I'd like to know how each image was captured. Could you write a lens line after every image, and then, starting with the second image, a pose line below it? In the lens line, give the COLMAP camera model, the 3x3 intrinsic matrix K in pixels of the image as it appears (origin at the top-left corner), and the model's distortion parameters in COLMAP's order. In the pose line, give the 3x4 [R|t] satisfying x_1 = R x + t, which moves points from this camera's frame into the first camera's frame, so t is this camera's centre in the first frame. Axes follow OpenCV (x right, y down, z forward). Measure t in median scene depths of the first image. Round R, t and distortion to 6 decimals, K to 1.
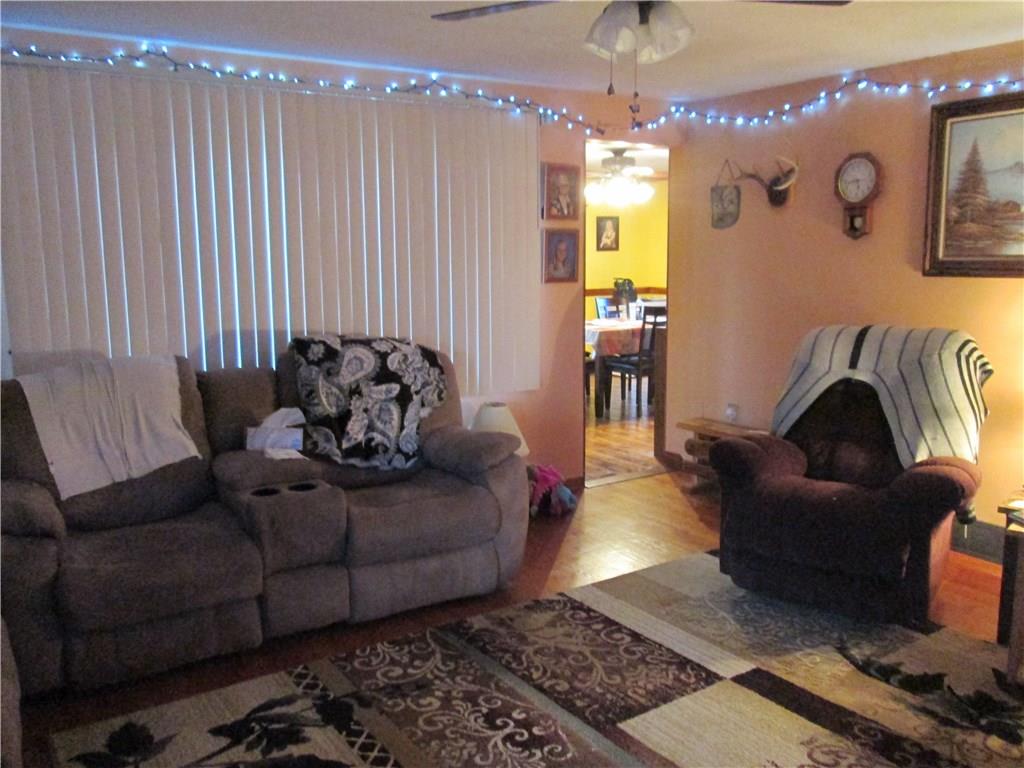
lens RADIAL K [[856.5, 0, 517.0], [0, 856.5, 386.6], [0, 0, 1]] dist [-0.034173, -0.003657]
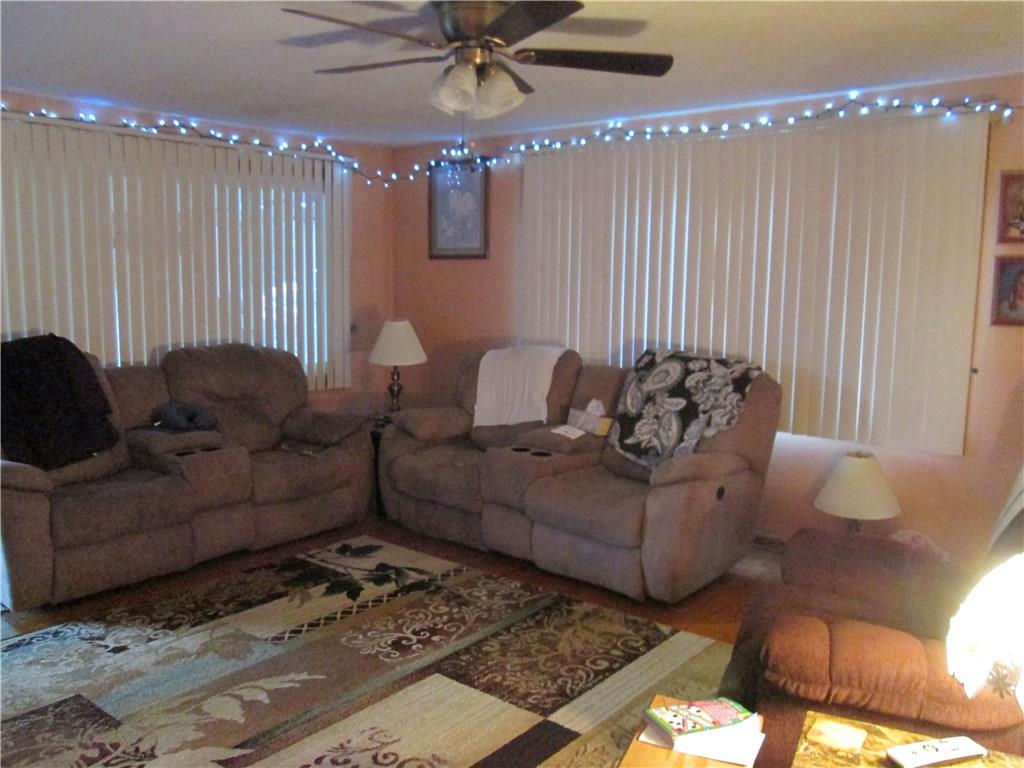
lens RADIAL K [[856.5, 0, 517.0], [0, 856.5, 386.6], [0, 0, 1]] dist [-0.034173, -0.003657]
pose [[0.287463, 0.134881, -0.948247, 0.895243], [-0.166035, 0.982063, 0.089357, -0.087844], [0.943291, 0.131755, 0.304702, 0.505463]]
